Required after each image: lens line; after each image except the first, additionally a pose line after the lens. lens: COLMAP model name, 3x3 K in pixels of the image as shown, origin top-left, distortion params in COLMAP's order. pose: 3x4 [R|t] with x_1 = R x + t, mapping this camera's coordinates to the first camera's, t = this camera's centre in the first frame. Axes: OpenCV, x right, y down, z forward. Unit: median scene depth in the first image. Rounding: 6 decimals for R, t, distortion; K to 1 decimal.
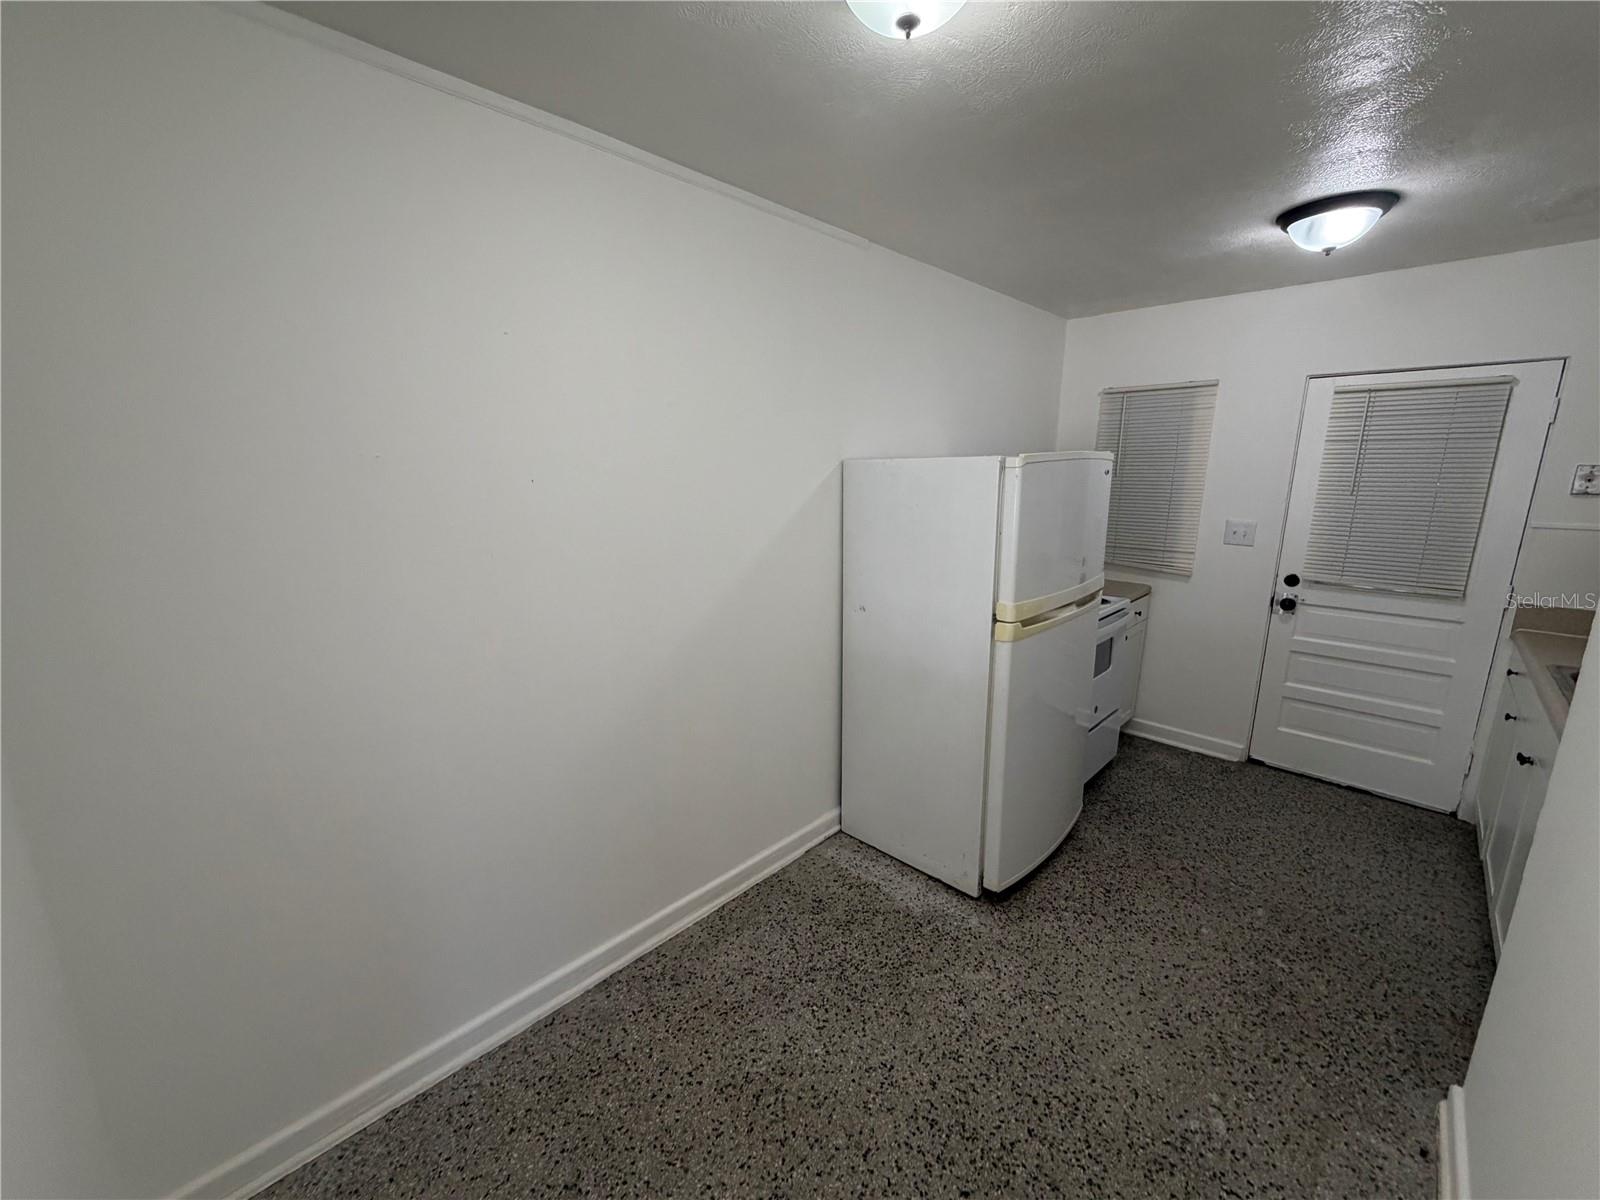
lens RADIAL K [[637.8, 0, 795.0], [0, 637.8, 601.7], [0, 0, 1]] dist [0.001063, -0.000319]
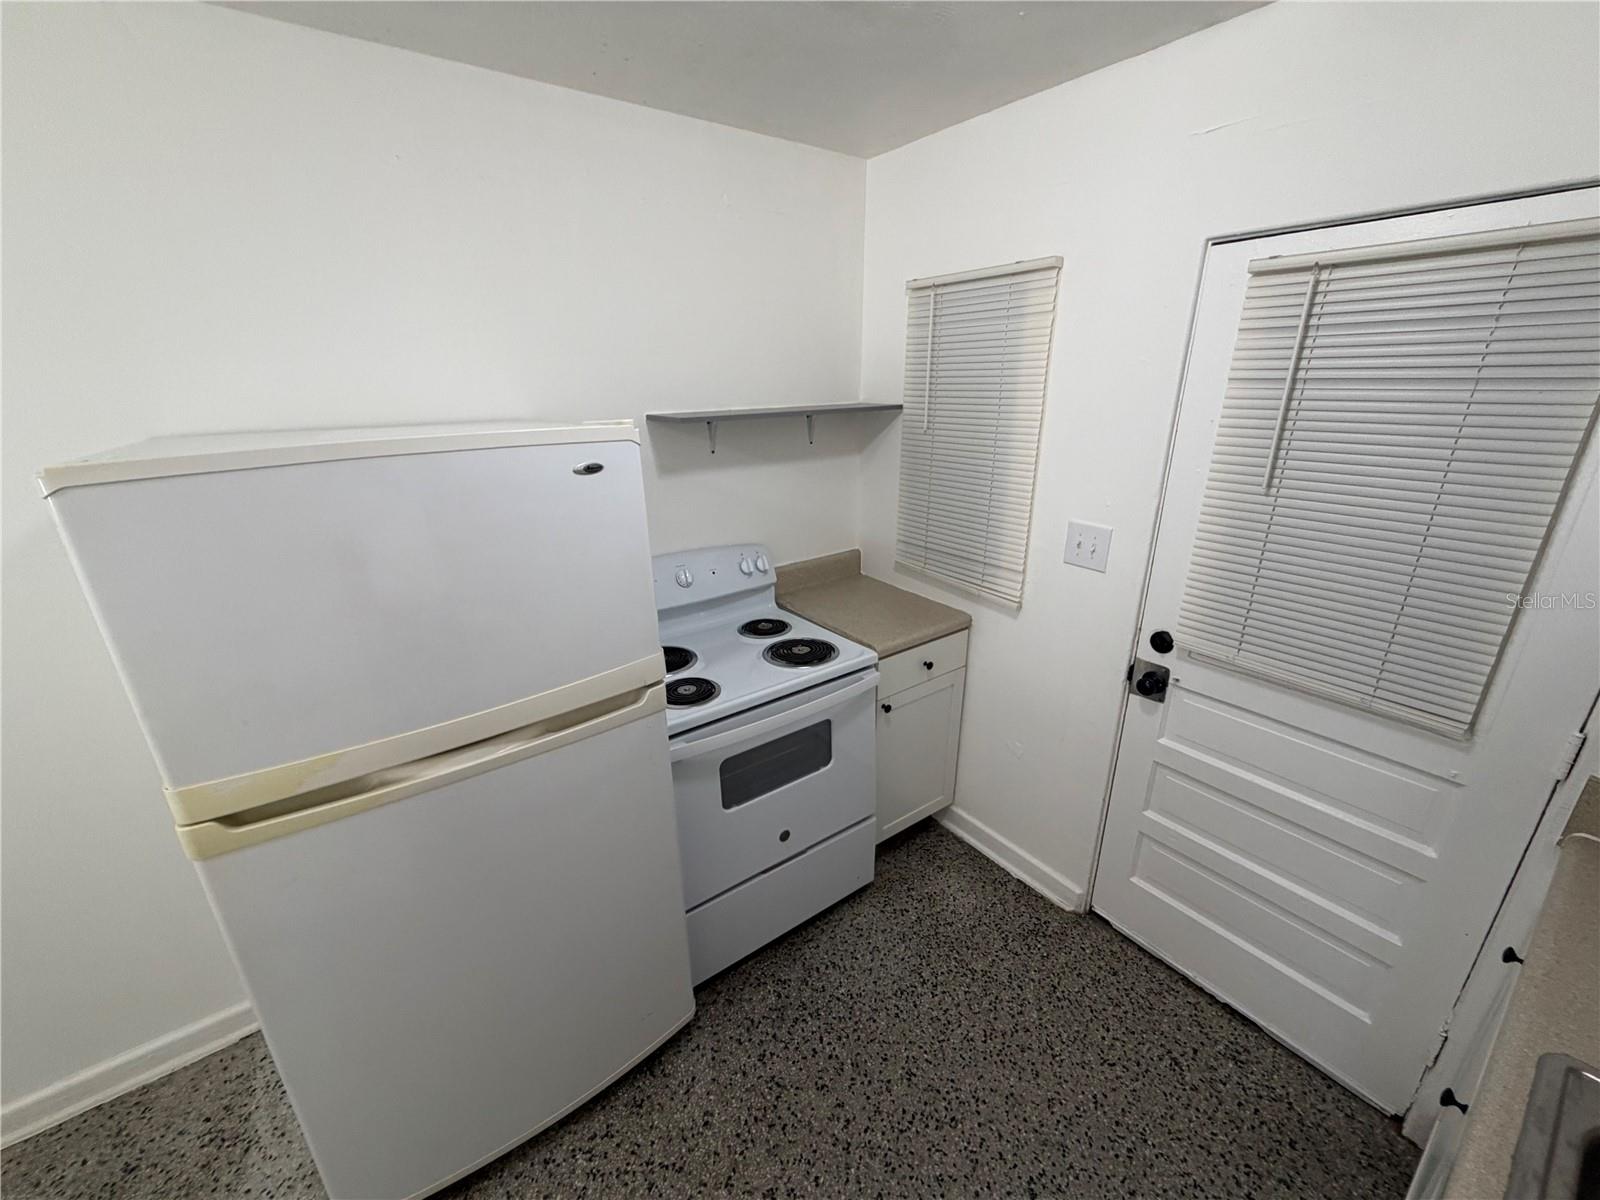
lens RADIAL K [[637.8, 0, 795.0], [0, 637.8, 601.7], [0, 0, 1]] dist [0.001063, -0.000319]
pose [[0.986059, 0.045705, -0.159999, 0.689032], [-0.024577, 0.990995, 0.131620, -0.162949], [0.164574, -0.125853, 0.978303, 0.521230]]
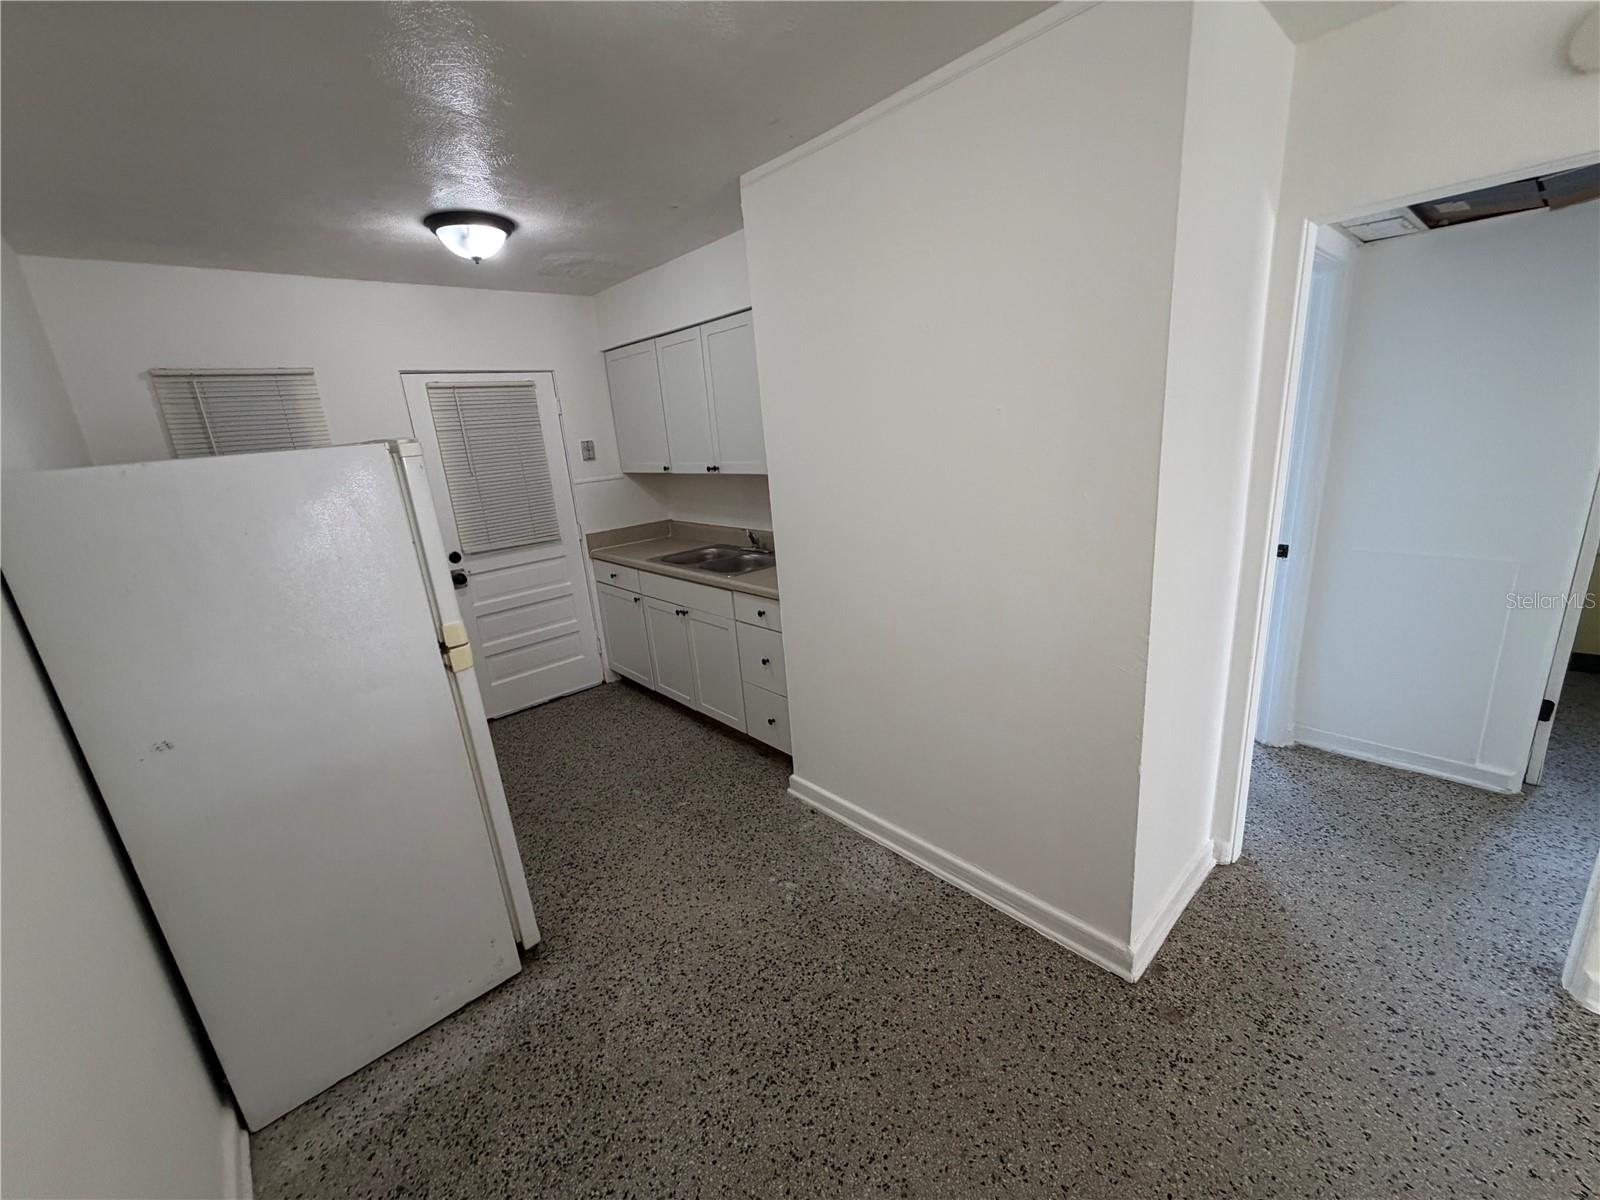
lens RADIAL K [[637.8, 0, 795.0], [0, 637.8, 601.7], [0, 0, 1]] dist [0.001063, -0.000319]
pose [[0.058103, -0.271437, 0.960701, -0.337502], [0.286445, 0.926395, 0.244420, -0.079195], [-0.956333, 0.260986, 0.131579, 0.383948]]
